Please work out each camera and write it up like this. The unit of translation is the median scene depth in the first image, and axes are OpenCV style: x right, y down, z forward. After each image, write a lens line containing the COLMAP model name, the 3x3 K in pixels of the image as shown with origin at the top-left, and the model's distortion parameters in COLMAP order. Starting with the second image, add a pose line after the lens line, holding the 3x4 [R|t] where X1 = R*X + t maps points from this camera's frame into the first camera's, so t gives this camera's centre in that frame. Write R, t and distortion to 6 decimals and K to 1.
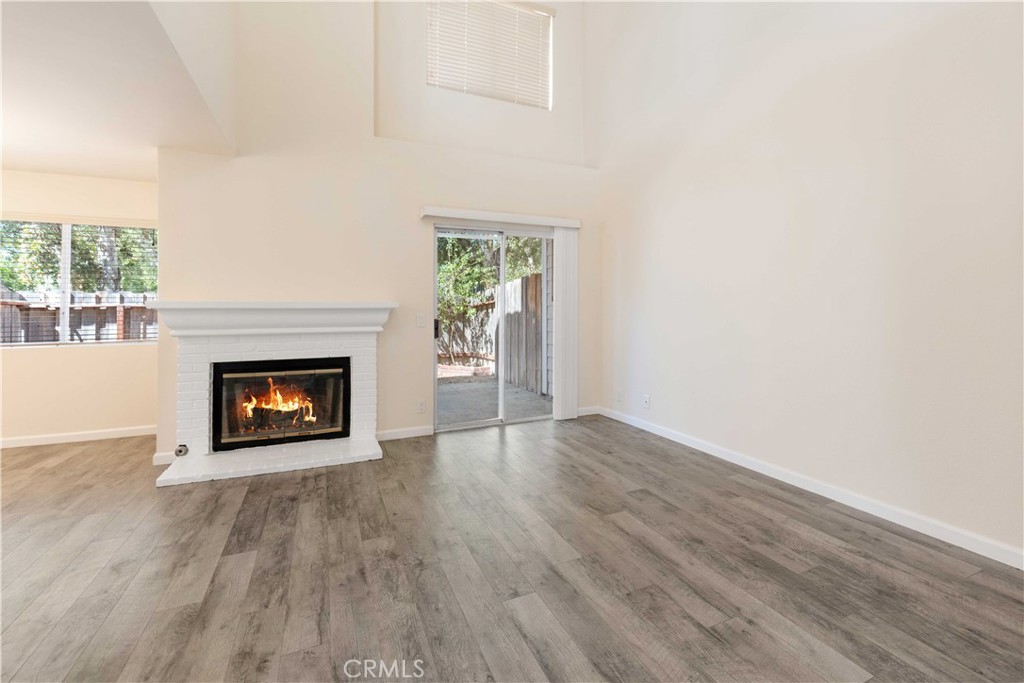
lens RADIAL K [[420.9, 0, 507.3], [0, 420.9, 311.2], [0, 0, 1]] dist [-0.001341, 0.000239]
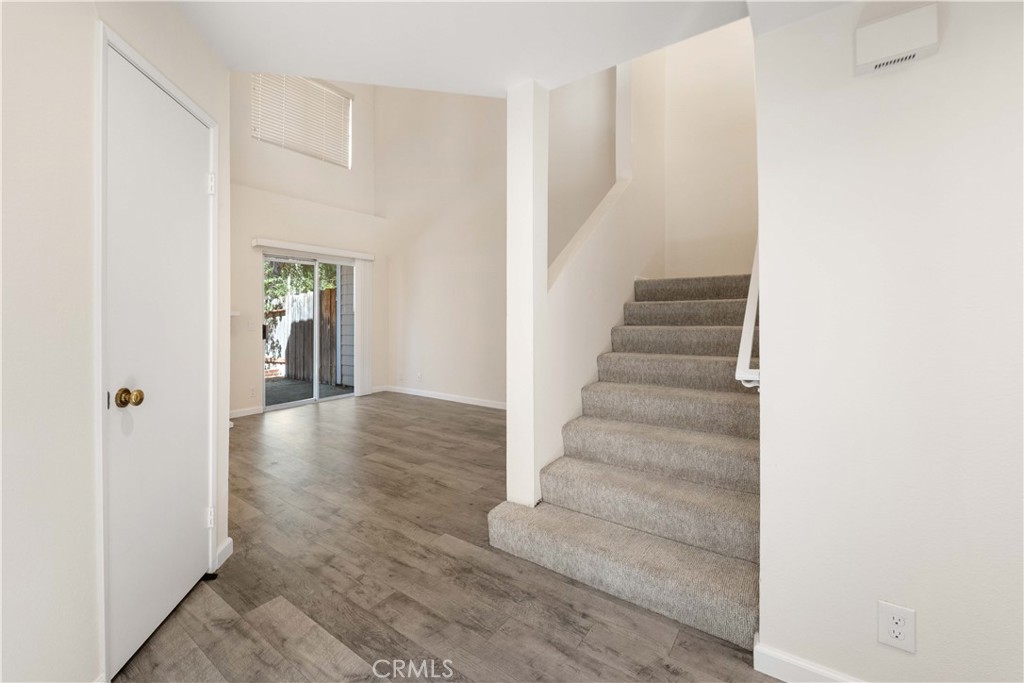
lens RADIAL K [[420.9, 0, 499.7], [0, 420.9, 320.7], [0, 0, 1]] dist [-0.001341, 0.000239]
pose [[0.861297, 0.003527, 0.508090, -0.165914], [-0.004966, 0.999987, 0.001477, 0.001232], [-0.508078, -0.003795, 0.861303, -0.400369]]
